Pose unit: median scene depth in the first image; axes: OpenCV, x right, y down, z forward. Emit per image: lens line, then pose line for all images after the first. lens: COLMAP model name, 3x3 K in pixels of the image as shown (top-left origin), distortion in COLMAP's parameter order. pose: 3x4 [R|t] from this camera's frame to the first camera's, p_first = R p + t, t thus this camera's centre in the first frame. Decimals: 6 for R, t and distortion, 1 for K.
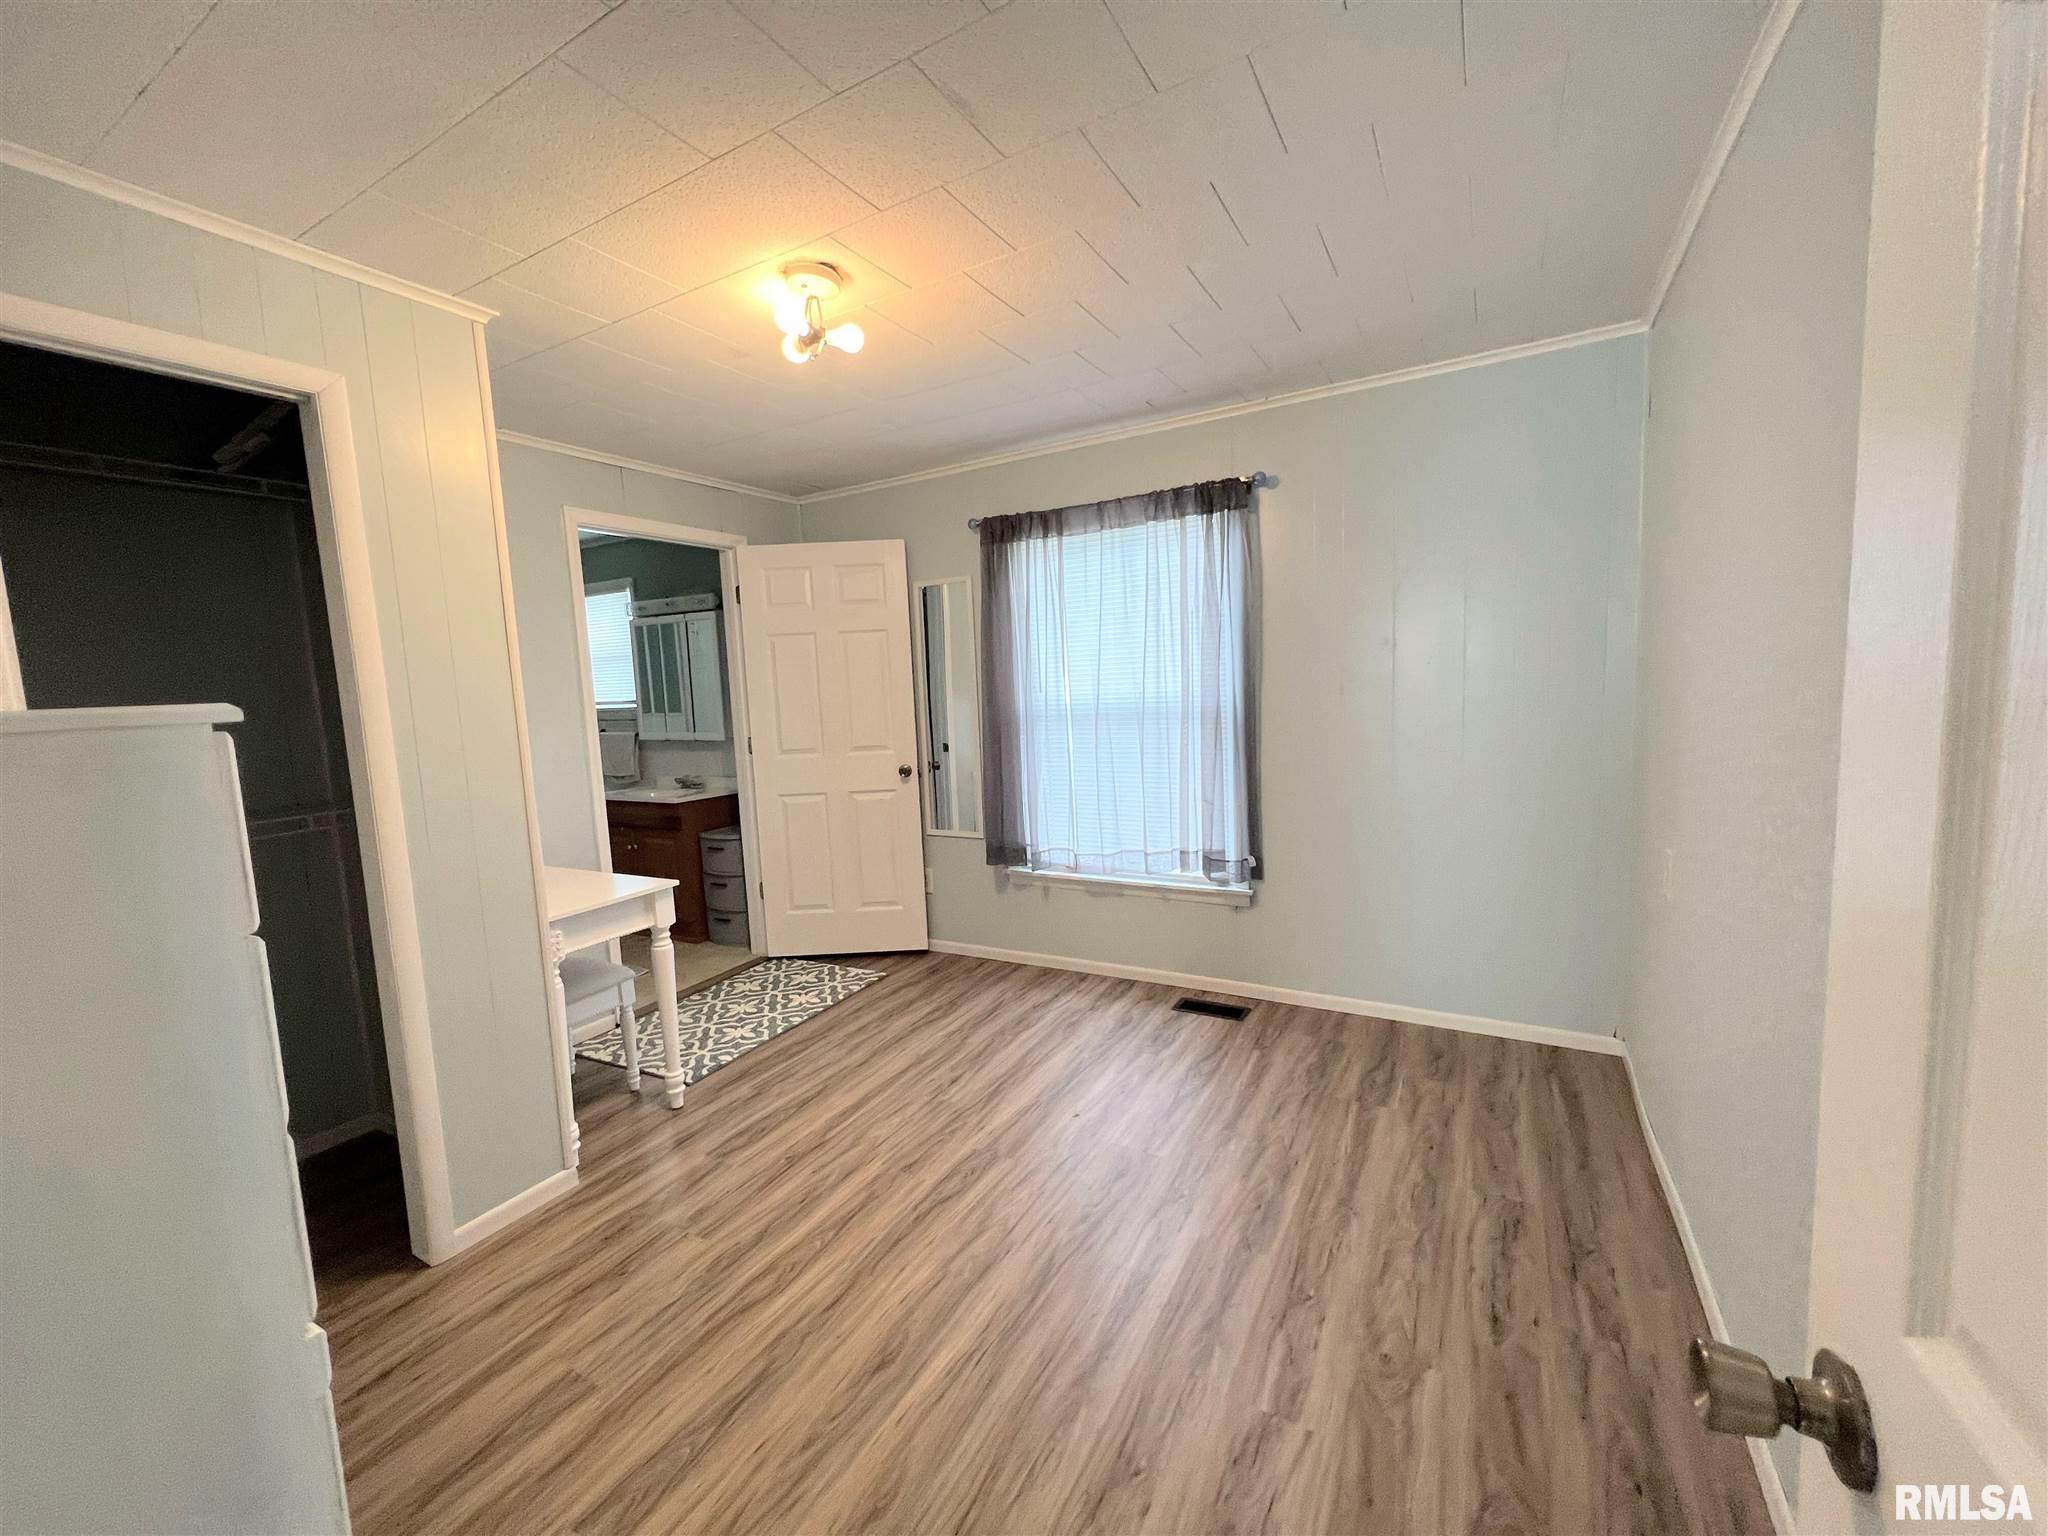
lens RADIAL K [[816.8, 0, 1023.6], [0, 816.8, 766.9], [0, 0, 1]] dist [0.000345, 0.000039]
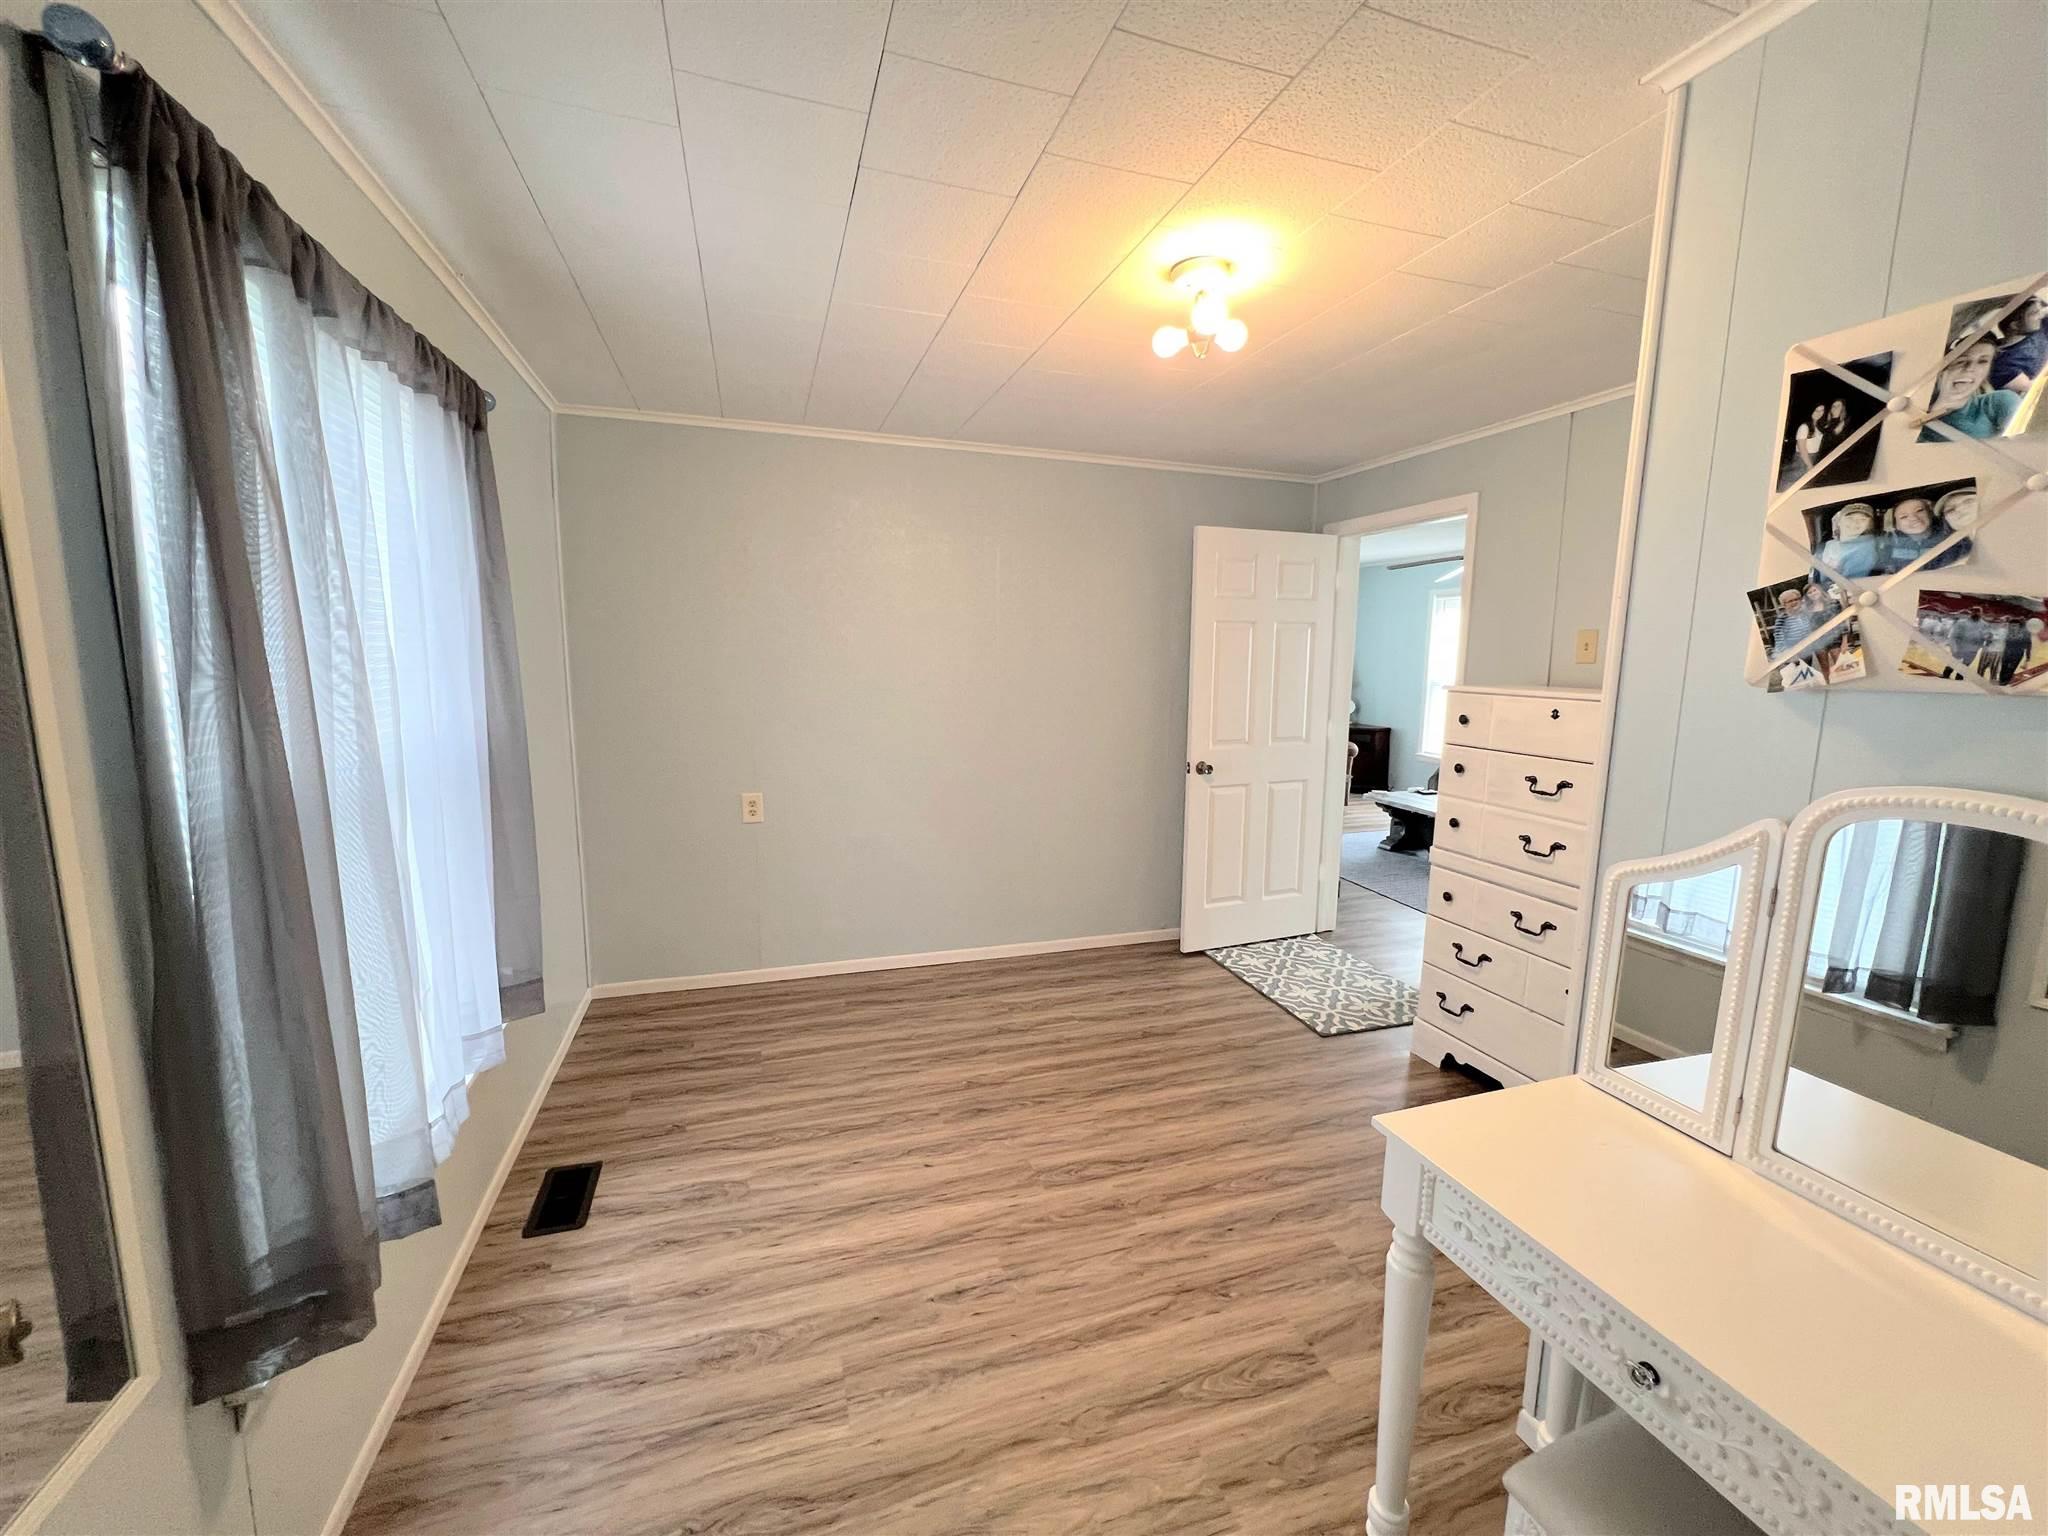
lens RADIAL K [[816.8, 0, 1023.2], [0, 816.8, 773.8], [0, 0, 1]] dist [0.000345, 0.000039]
pose [[-0.741507, -0.062951, 0.667986, -0.637288], [0.086973, 0.978171, 0.188728, -0.177992], [-0.665285, 0.198040, -0.719845, 1.593871]]
